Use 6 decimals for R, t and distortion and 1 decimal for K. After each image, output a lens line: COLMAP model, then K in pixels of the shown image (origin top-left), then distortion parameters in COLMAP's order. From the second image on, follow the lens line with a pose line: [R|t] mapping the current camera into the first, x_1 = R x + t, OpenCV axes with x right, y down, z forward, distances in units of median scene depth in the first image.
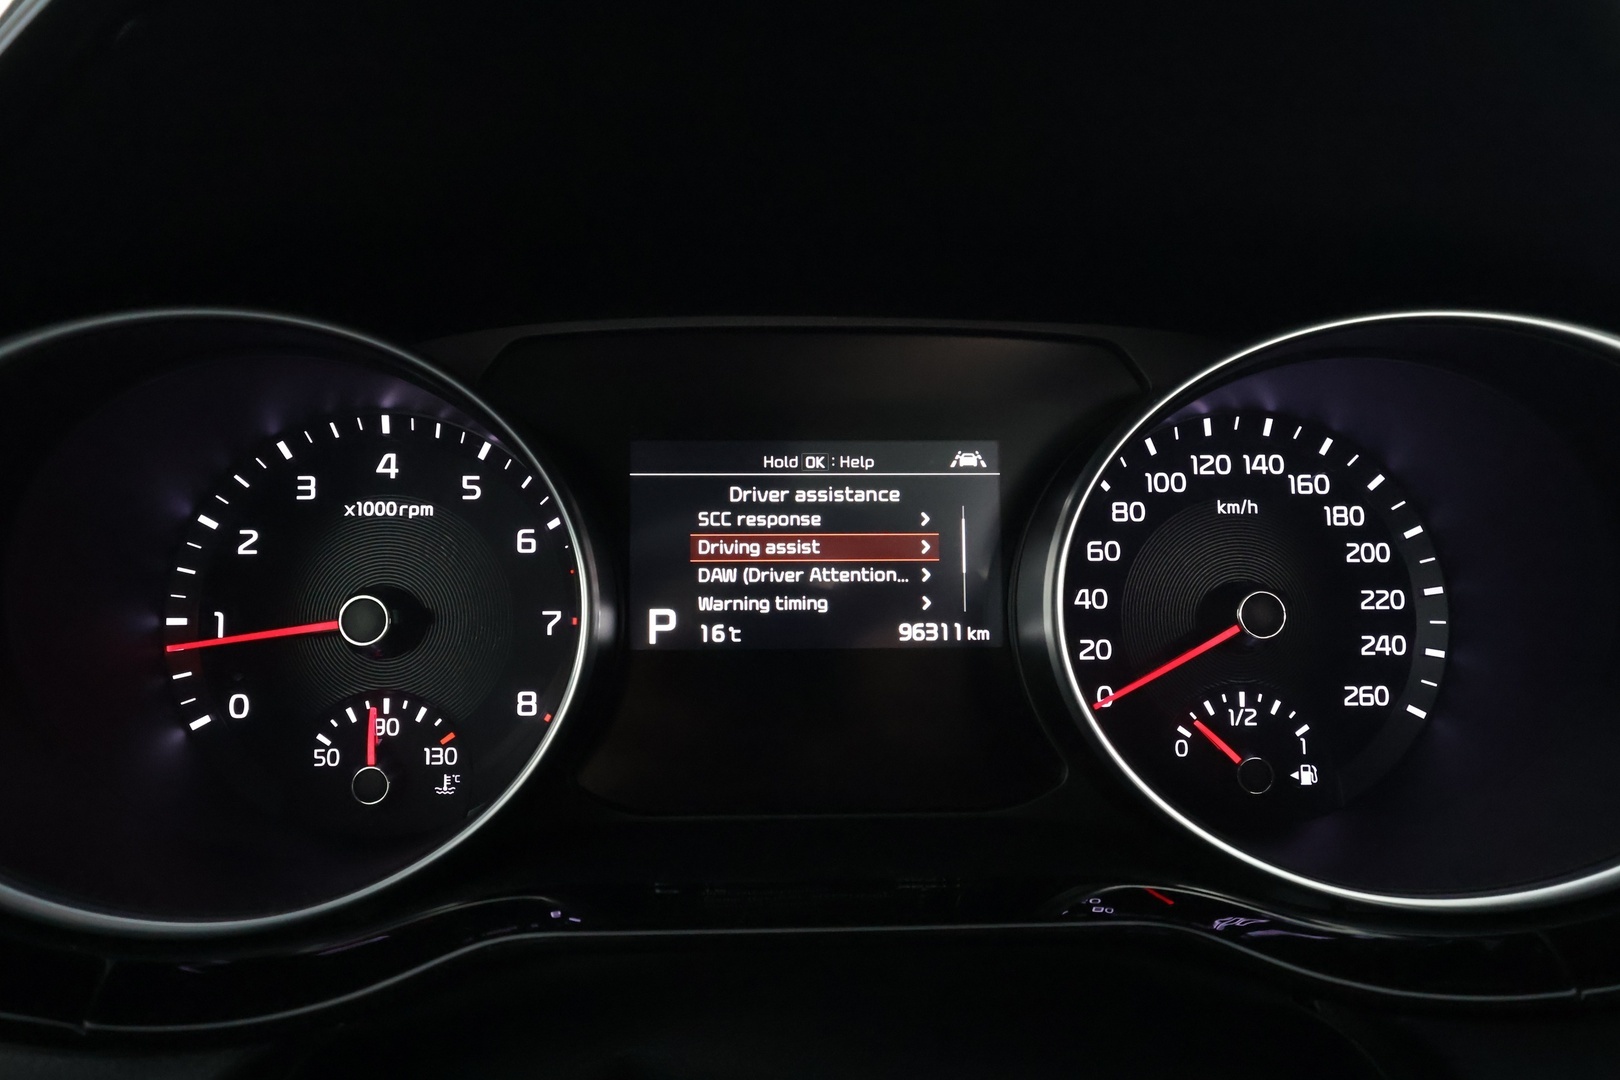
lens RADIAL K [[1270.0, 0, 812.5], [0, 1270.0, 537.7], [0, 0, 1]] dist [-0.000552, -0.003074]
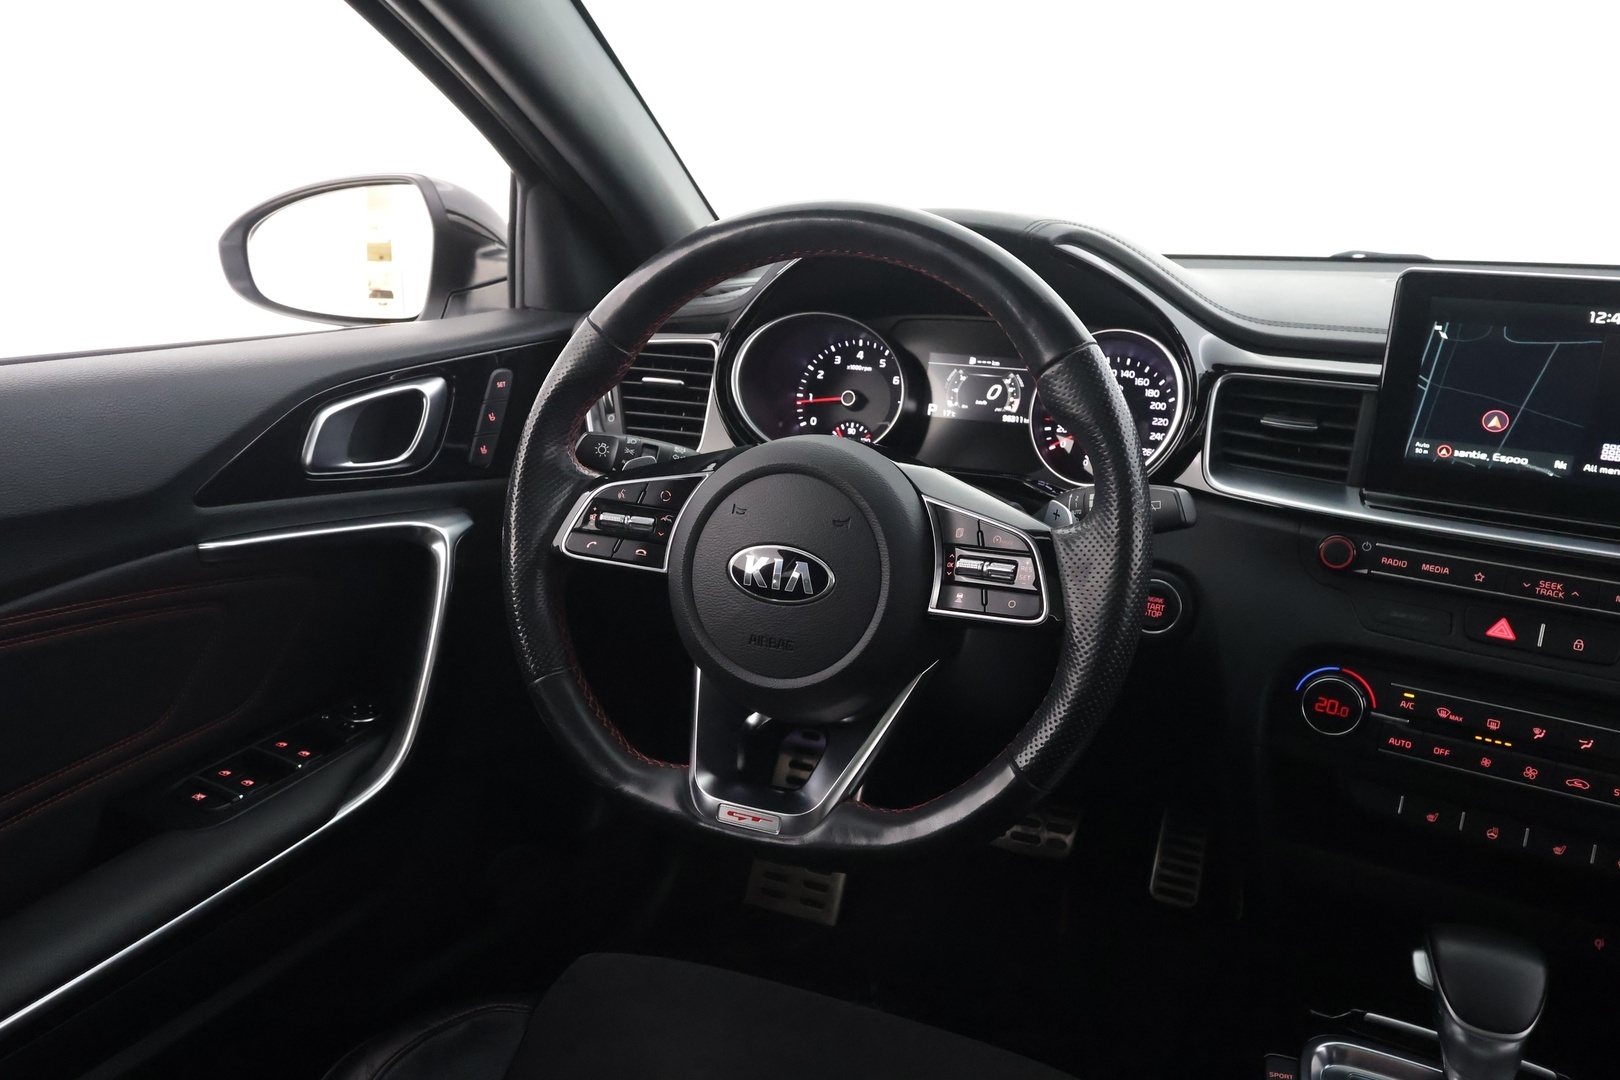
lens RADIAL K [[1201.0, 0, 806.1], [0, 1201.0, 539.6], [0, 0, 1]] dist [-0.001876, 0.004104]
pose [[0.902727, 0.129318, -0.410318, 0.913279], [-0.099517, 0.990654, 0.093274, 0.146444], [0.418546, -0.043367, 0.907160, -1.987678]]
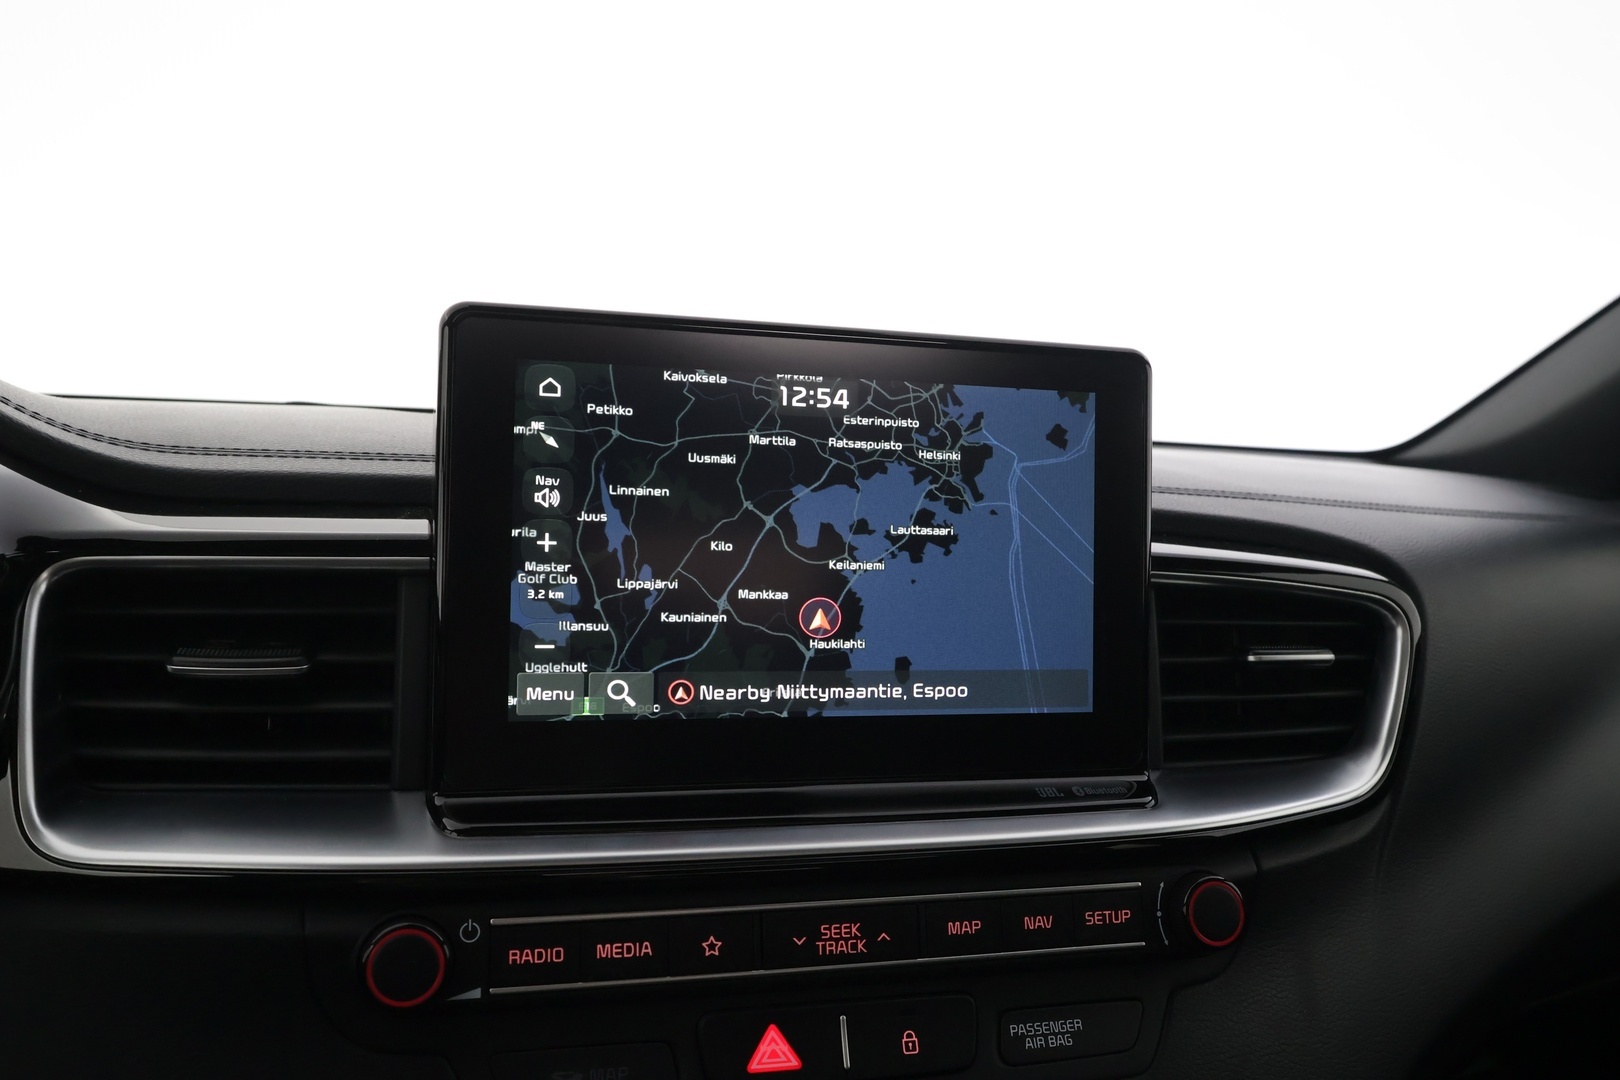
lens RADIAL K [[1270.0, 0, 813.7], [0, 1270.0, 546.1], [0, 0, 1]] dist [-0.000552, -0.003074]
pose [[0.927868, -0.002042, 0.372903, 0.815860], [0.055297, 0.989683, -0.132173, 0.110717], [-0.368786, 0.143260, 0.918408, -0.498656]]
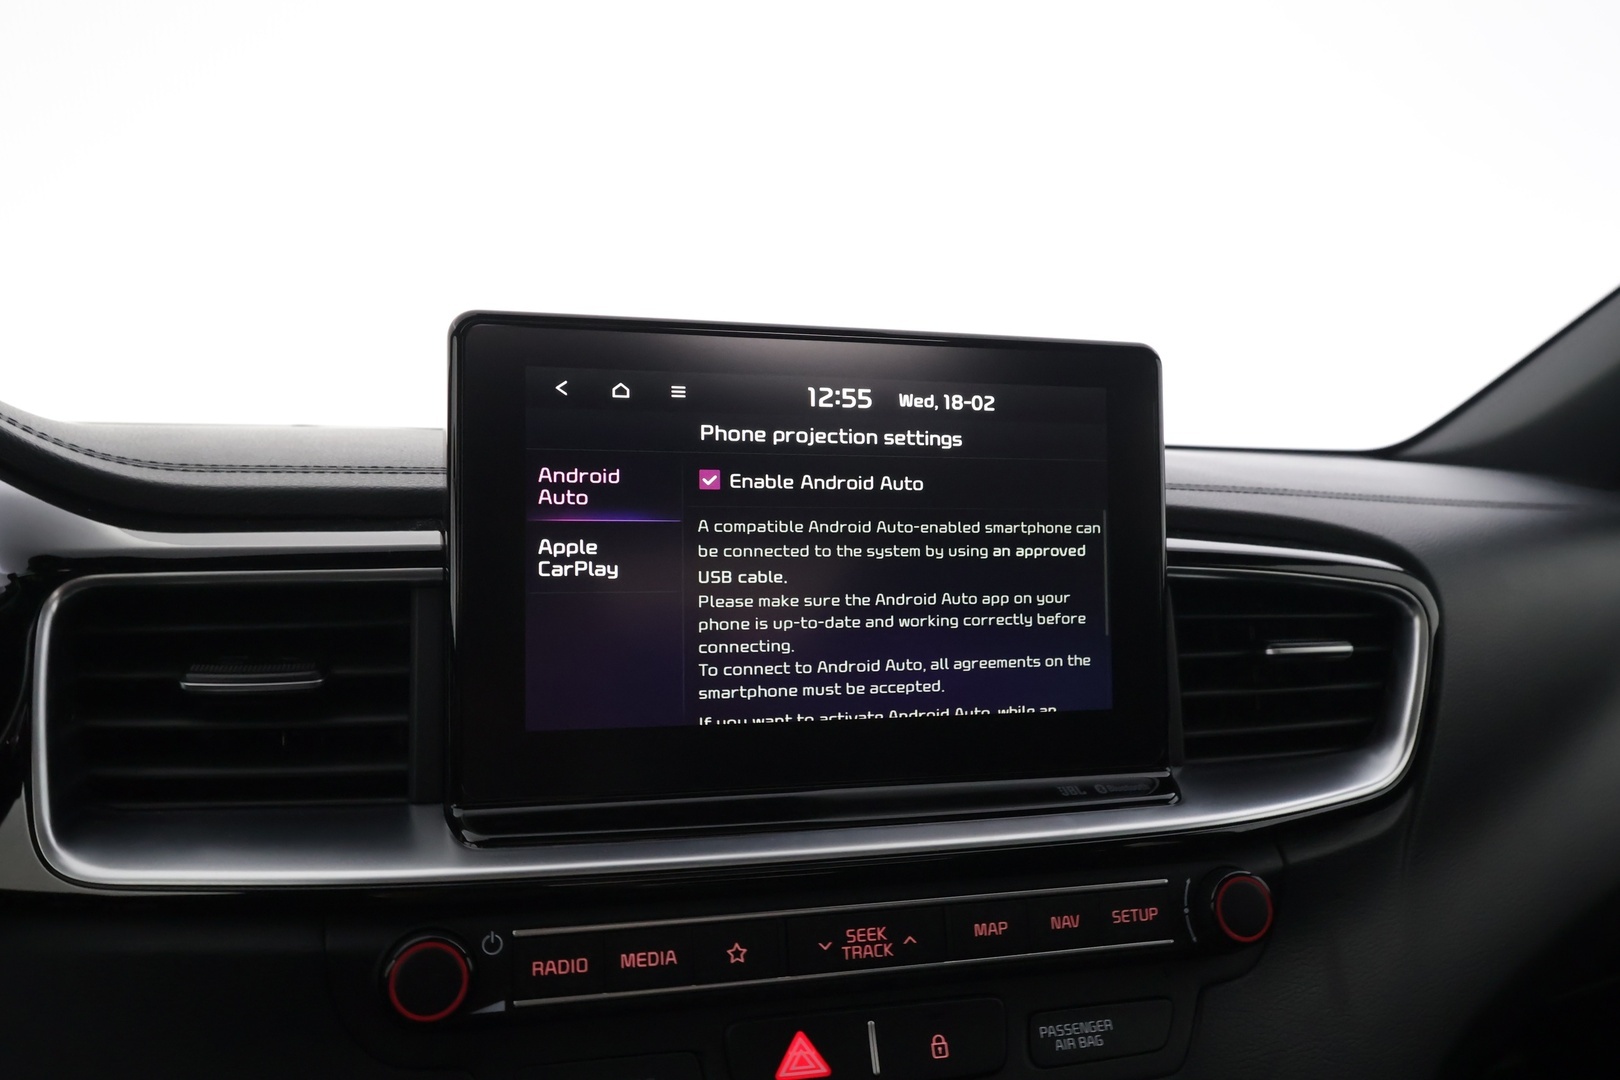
lens RADIAL K [[1270.0, 0, 814.7], [0, 1270.0, 544.0], [0, 0, 1]] dist [-0.000552, -0.003074]
pose [[0.927189, -0.019003, 0.374113, 0.805404], [0.079859, 0.985781, -0.147848, 0.123902], [-0.365983, 0.166960, 0.915522, -0.484457]]
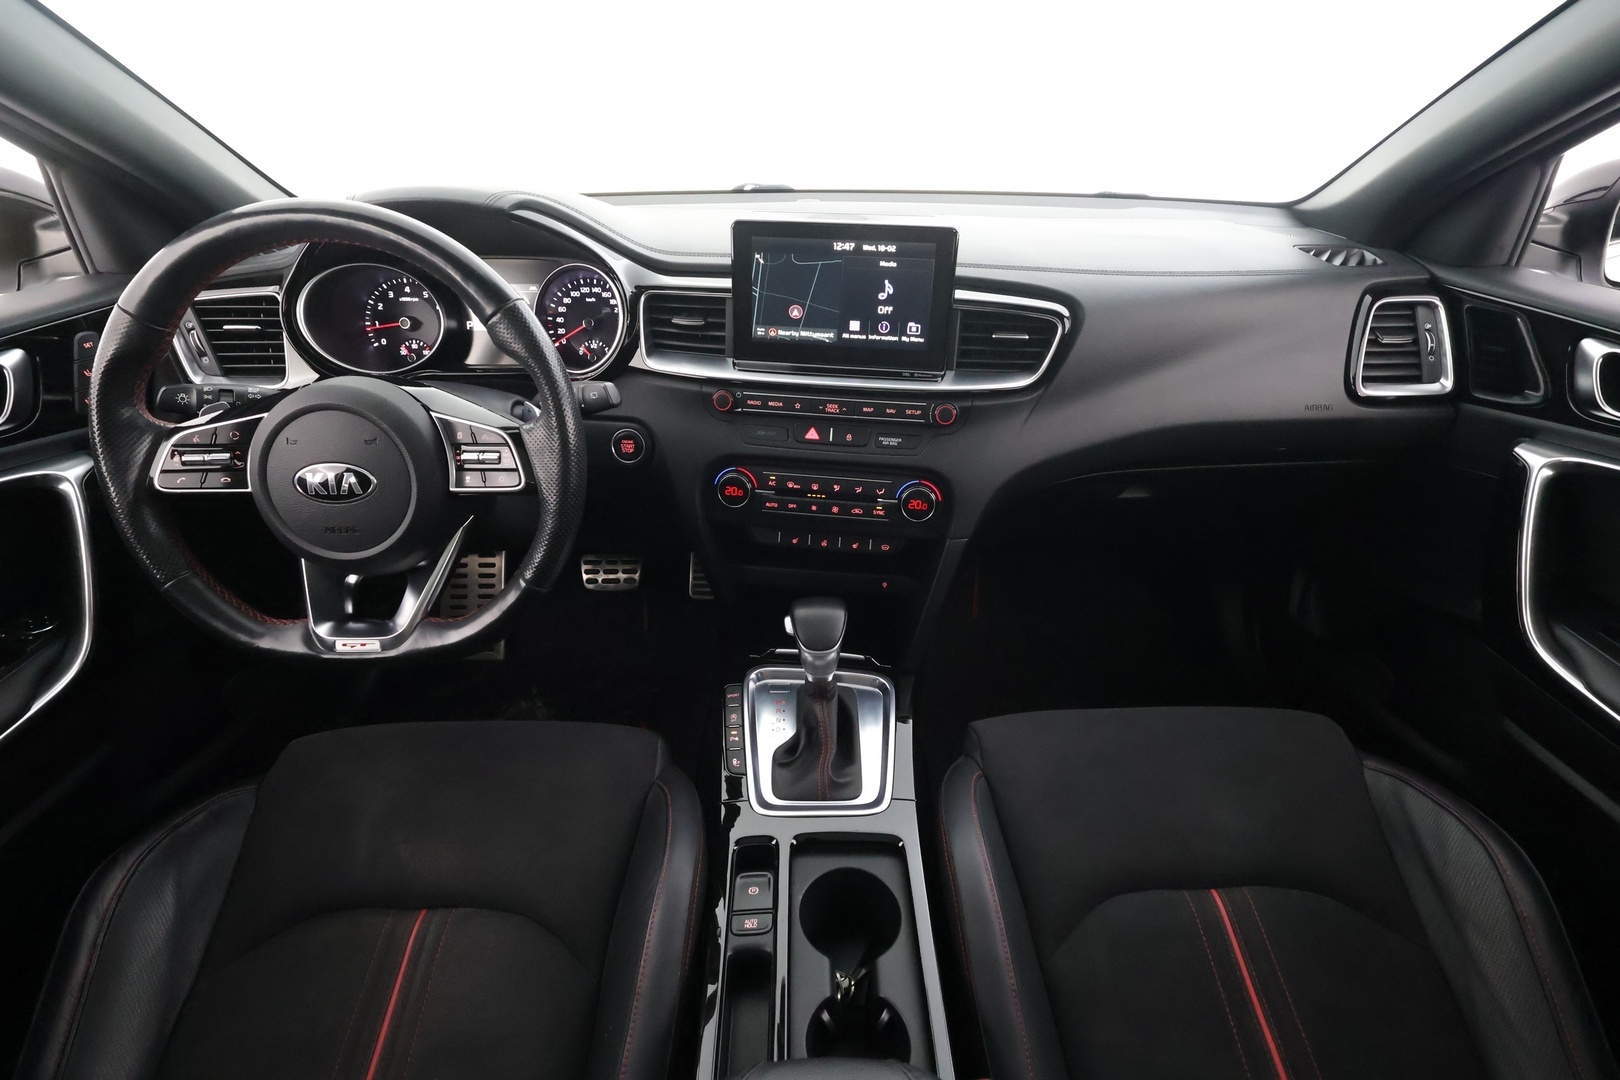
lens RADIAL K [[763.8, 0, 816.7], [0, 763.8, 539.9], [0, 0, 1]] dist [-0.001990, 0.002923]
pose [[0.999595, 0.014011, -0.024776, 1.267641], [-0.005810, 0.952568, 0.304270, -0.042791], [0.027864, -0.304003, 0.952263, -1.937674]]
